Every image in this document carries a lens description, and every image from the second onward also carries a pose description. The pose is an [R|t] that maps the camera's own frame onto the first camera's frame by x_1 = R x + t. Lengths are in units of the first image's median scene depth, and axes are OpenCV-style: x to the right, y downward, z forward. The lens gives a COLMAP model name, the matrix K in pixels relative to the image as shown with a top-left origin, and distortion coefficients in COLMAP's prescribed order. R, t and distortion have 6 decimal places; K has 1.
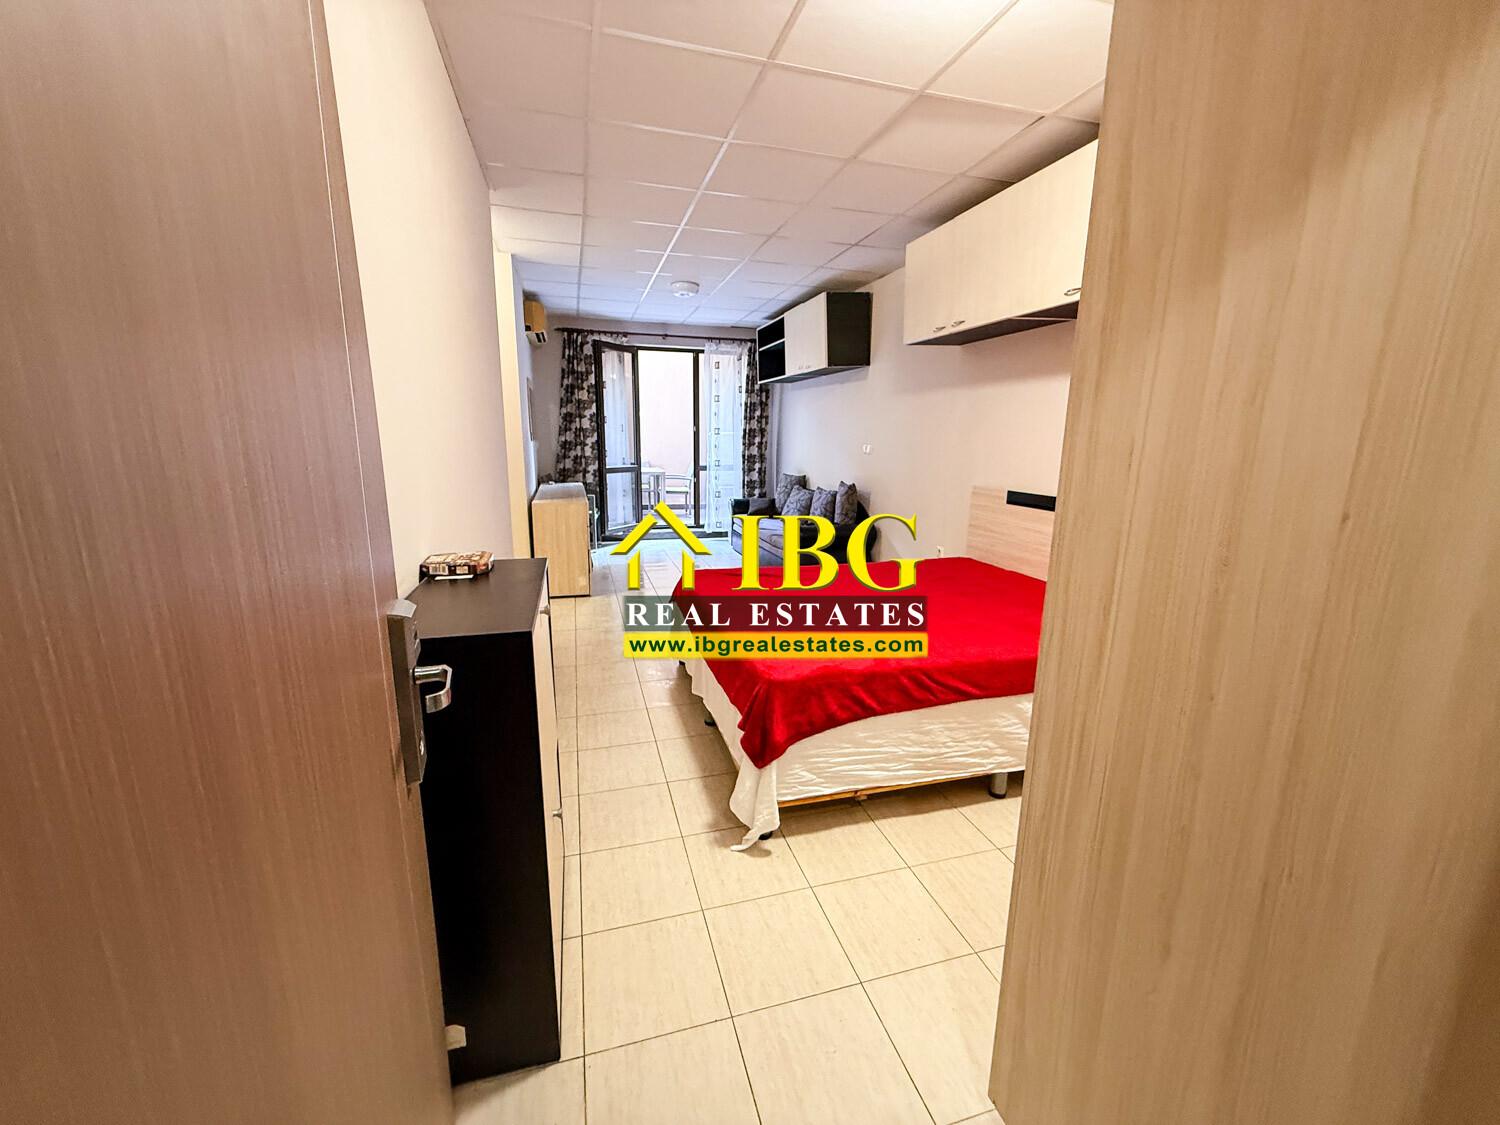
lens RADIAL K [[597.9, 0, 744.3], [0, 597.9, 562.7], [0, 0, 1]] dist [0.000498, -0.000209]
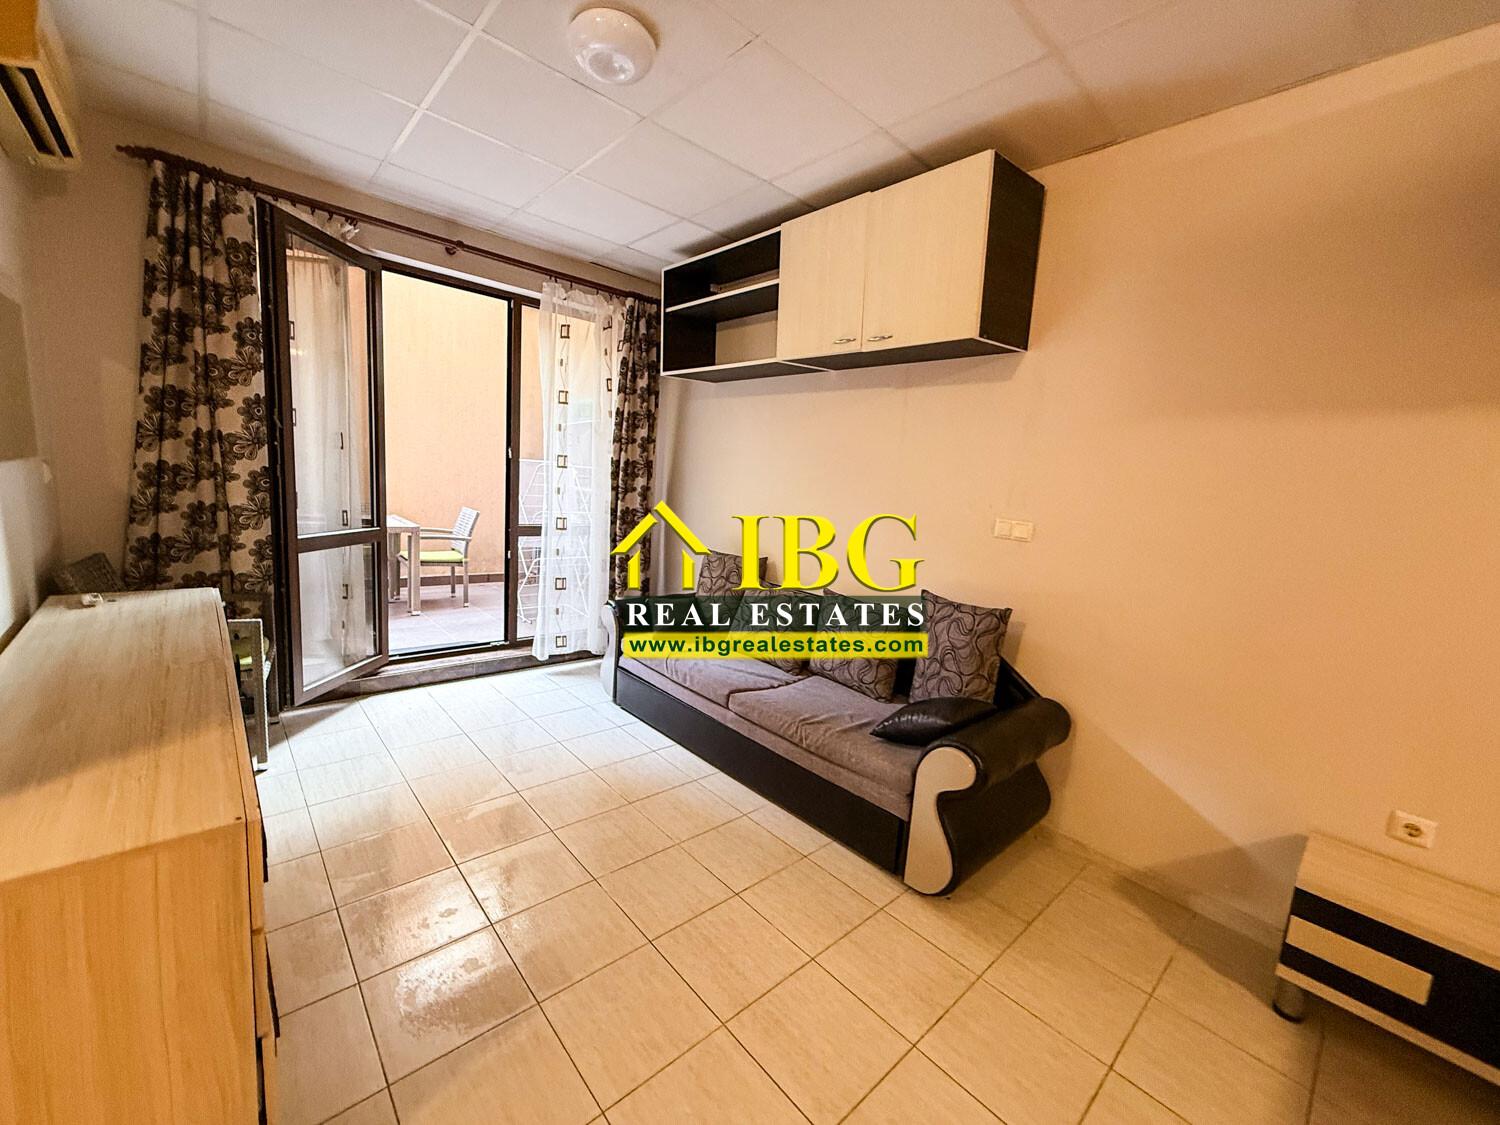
lens RADIAL K [[597.9, 0, 747.0], [0, 597.9, 563.4], [0, 0, 1]] dist [0.000498, -0.000209]
pose [[0.896655, -0.013168, 0.442533, -0.140737], [0.033918, 0.998663, -0.039009, -0.117390], [-0.441428, 0.049987, 0.895903, 0.521134]]
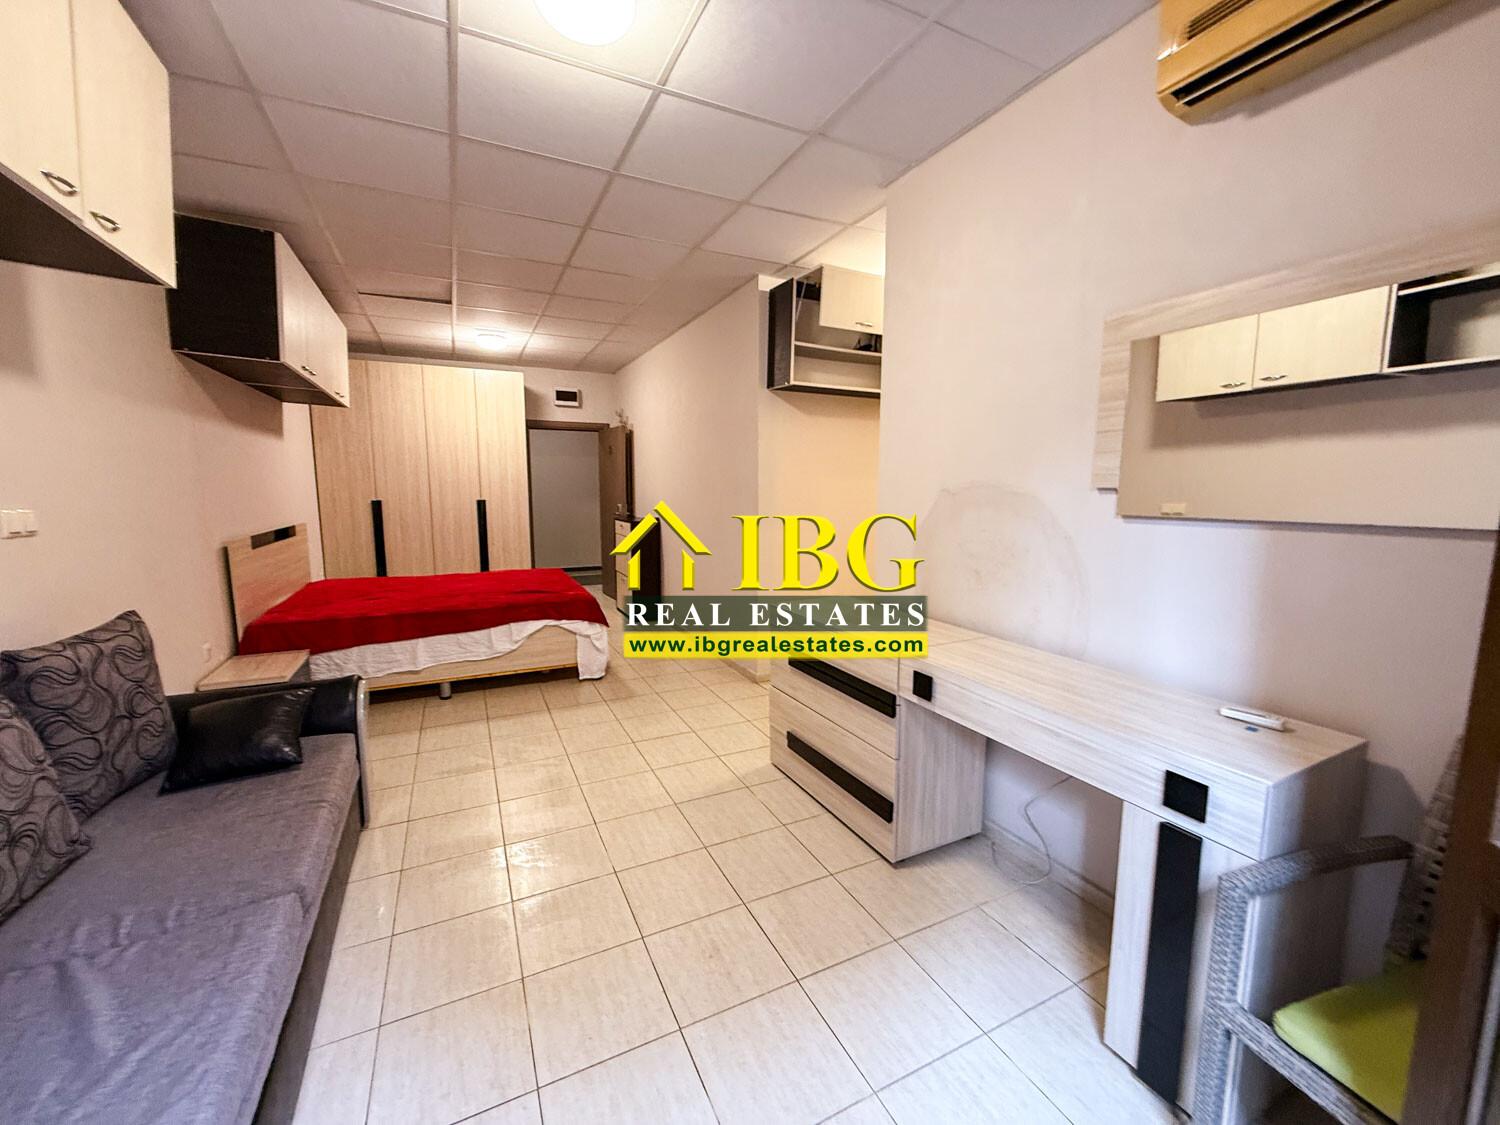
lens RADIAL K [[597.9, 0, 748.2], [0, 597.9, 560.0], [0, 0, 1]] dist [0.000498, -0.000209]
pose [[-0.983695, 0.007494, -0.179691, -0.093086], [-0.052146, 0.944328, 0.324847, -0.227325], [0.172121, 0.328921, -0.928539, 1.055795]]
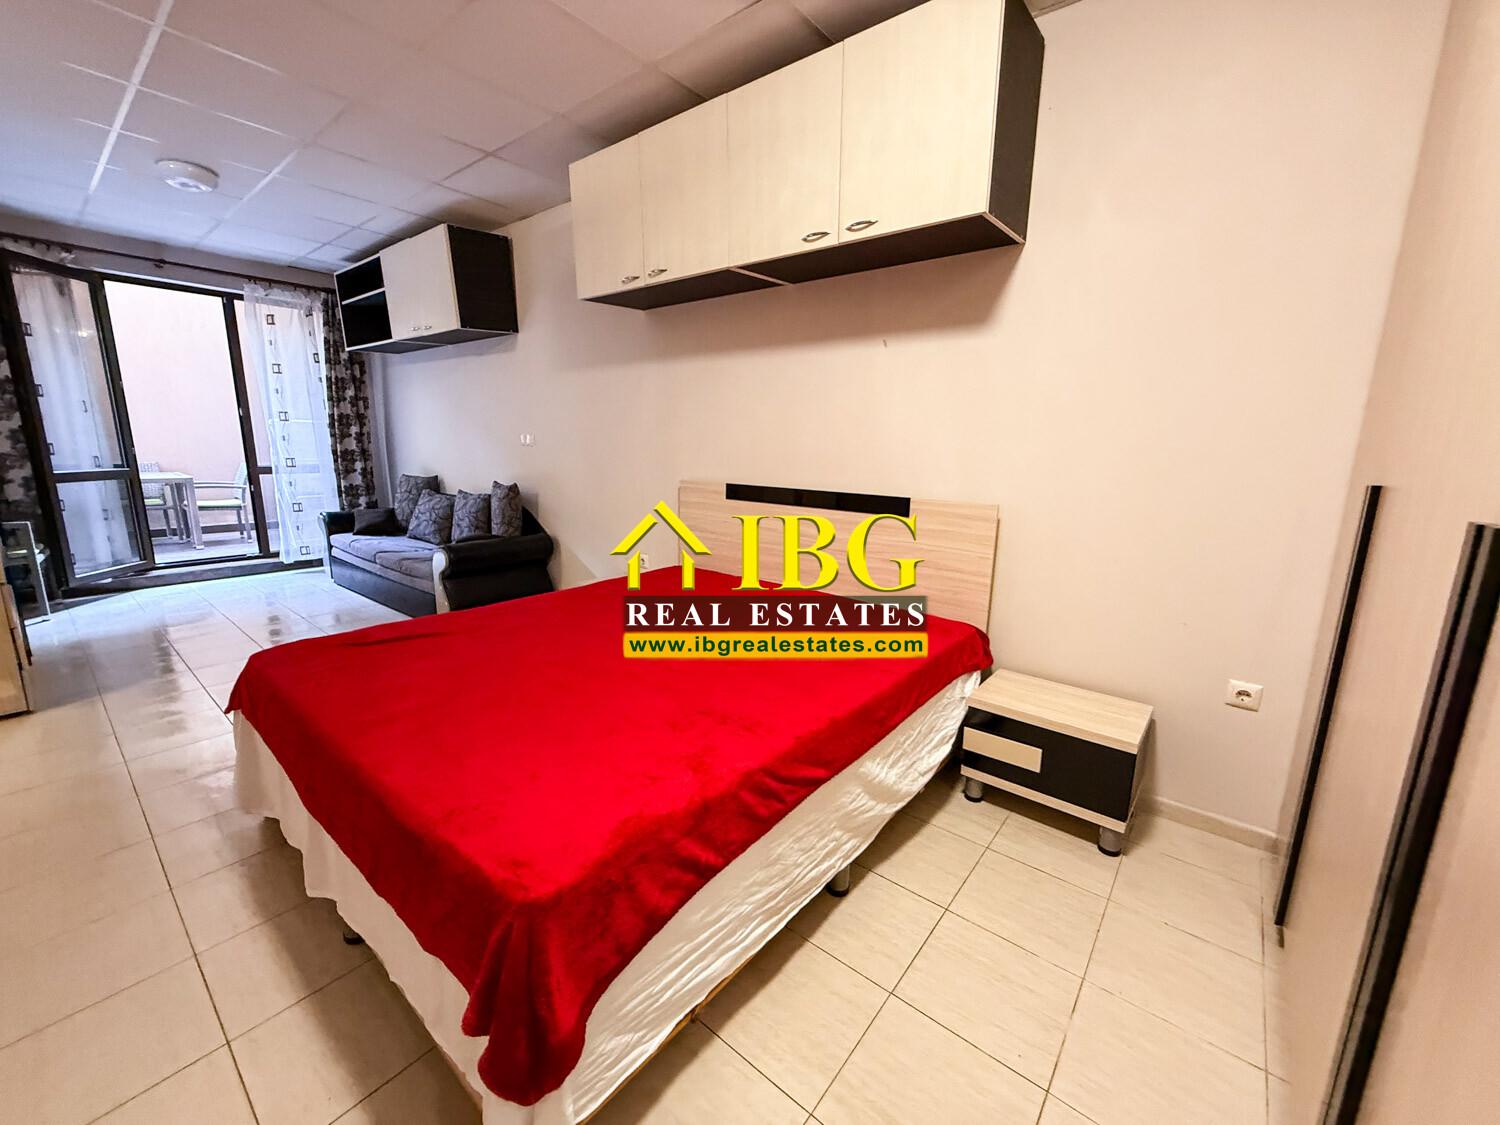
lens RADIAL K [[597.9, 0, 745.7], [0, 597.9, 562.3], [0, 0, 1]] dist [0.000498, -0.000209]
pose [[0.820778, -0.111402, 0.560280, -0.013819], [0.111248, 0.993193, 0.034508, -0.017921], [-0.560311, 0.034006, 0.827584, 0.144333]]
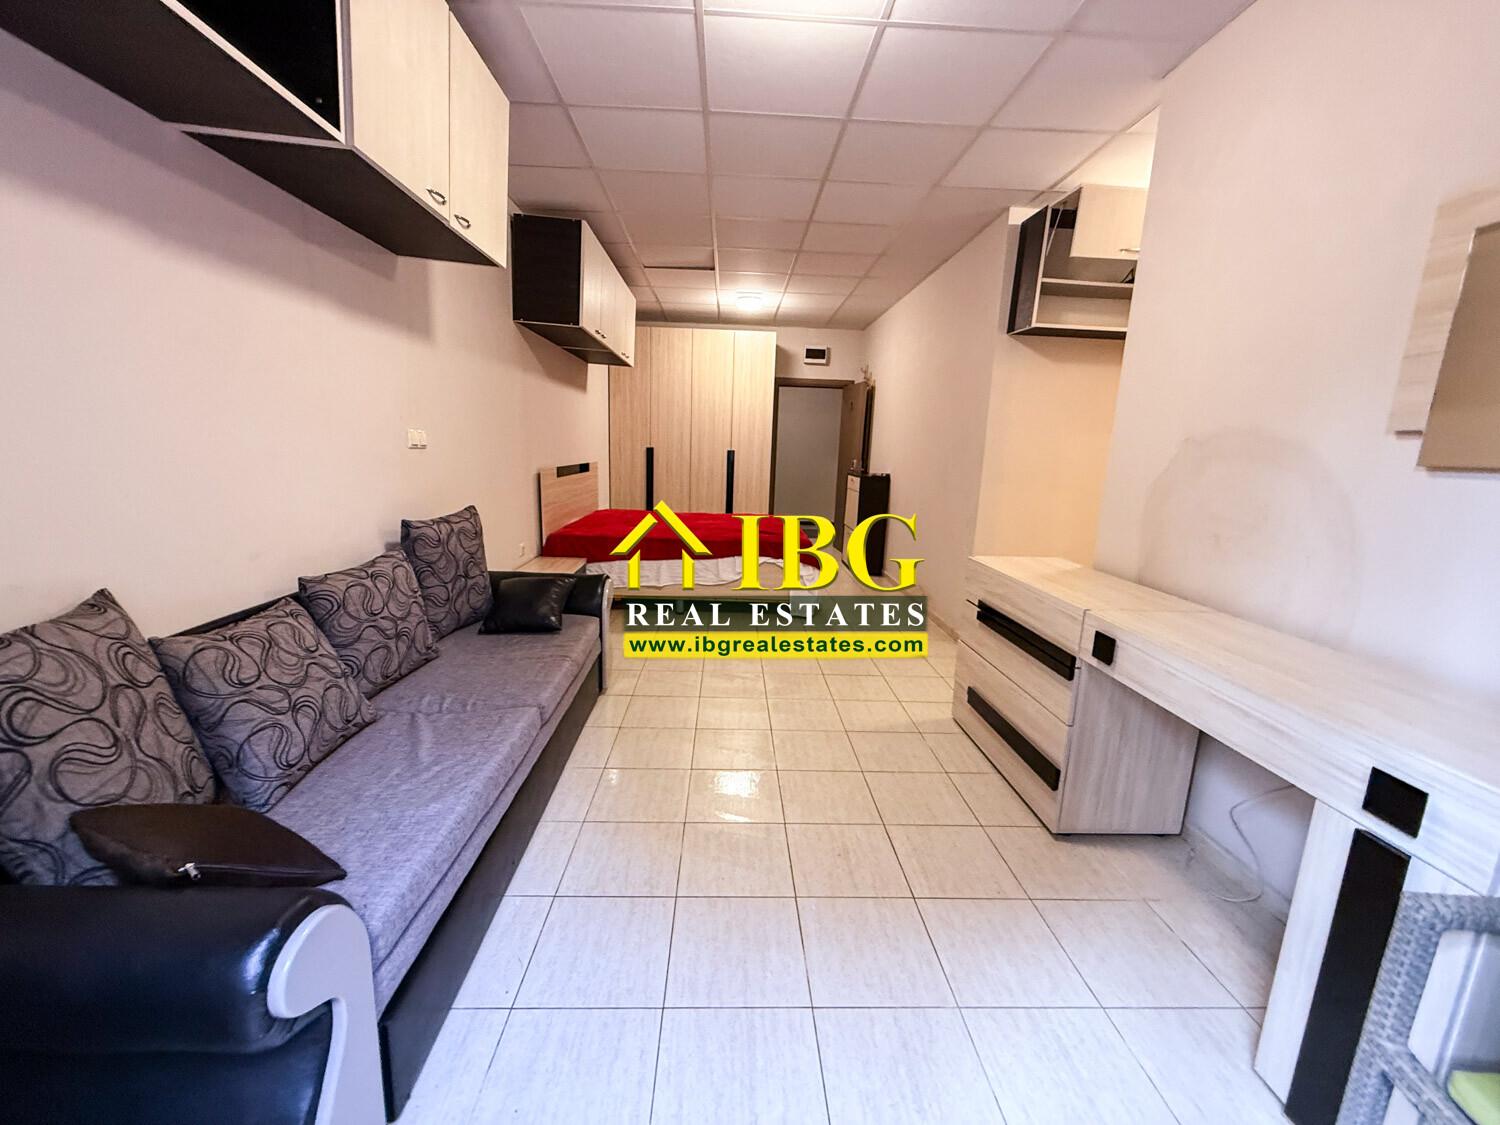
lens RADIAL K [[597.9, 0, 748.8], [0, 597.9, 559.5], [0, 0, 1]] dist [0.000498, -0.000209]
pose [[-0.970208, -0.089267, 0.225228, -0.129984], [0.004959, 0.922134, 0.386839, -0.218907], [-0.242222, 0.376431, -0.894219, 1.078299]]
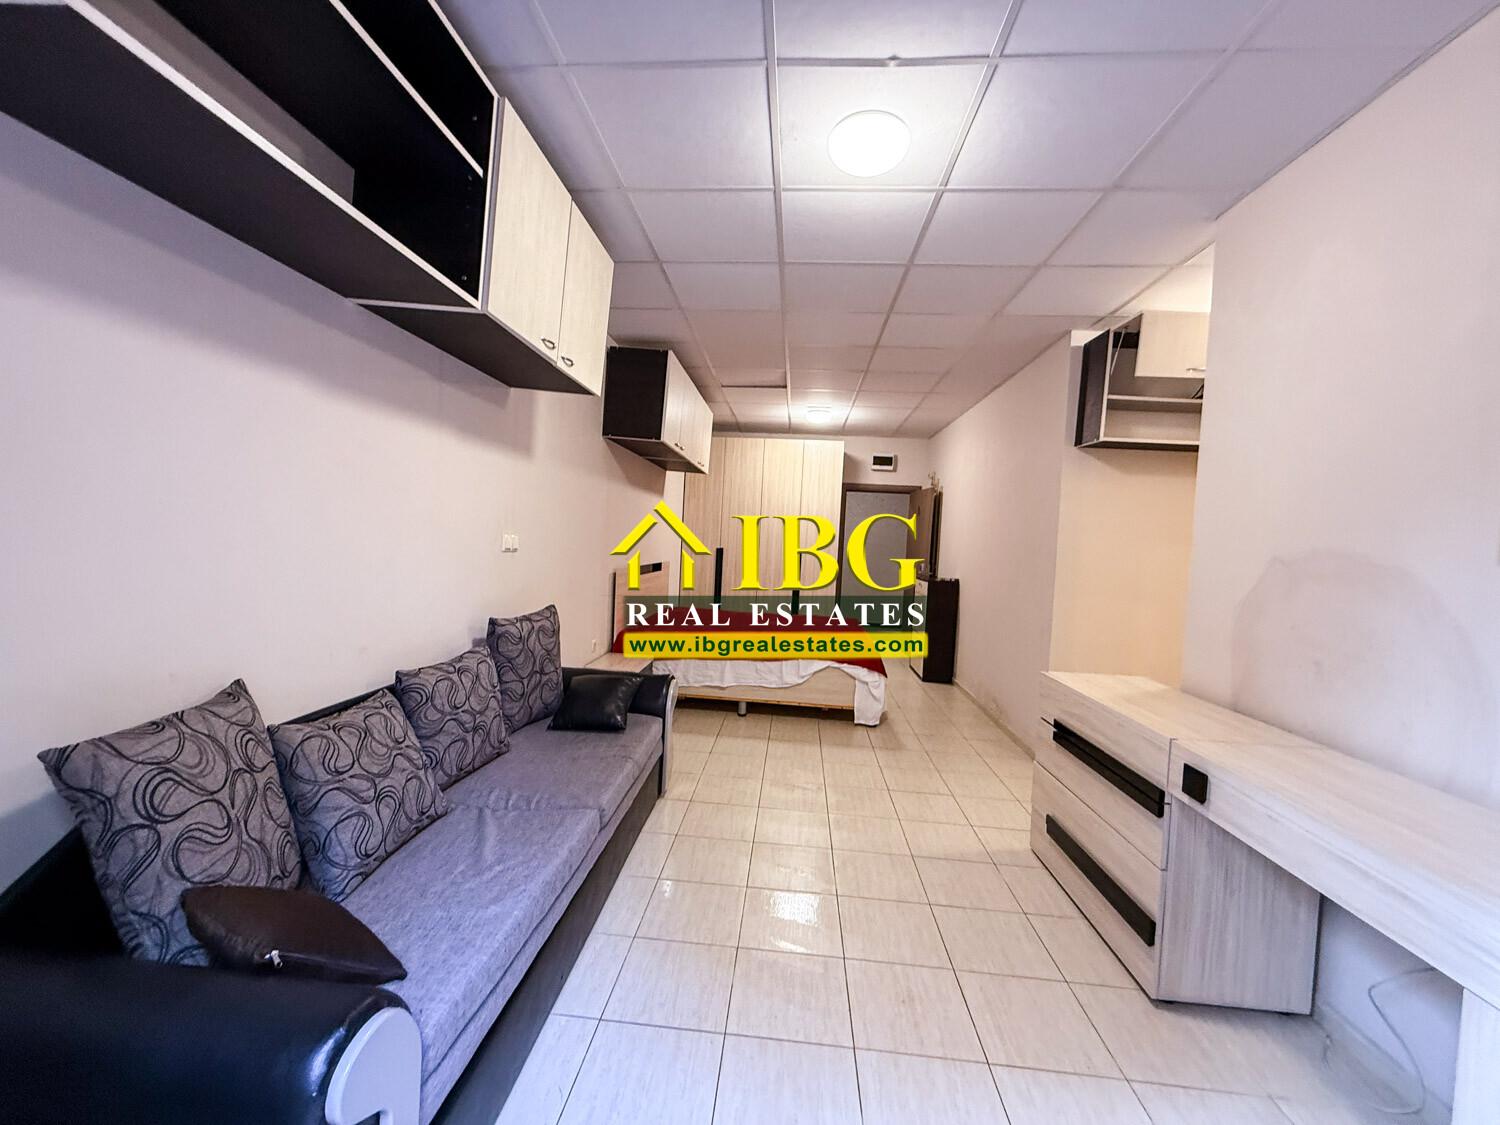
lens RADIAL K [[597.9, 0, 749.1], [0, 597.9, 558.8], [0, 0, 1]] dist [0.000498, -0.000209]
pose [[-0.936322, -0.069886, 0.344119, -0.133258], [0.012923, 0.972473, 0.232658, -0.227657], [-0.350906, 0.222290, -0.909644, 1.083871]]
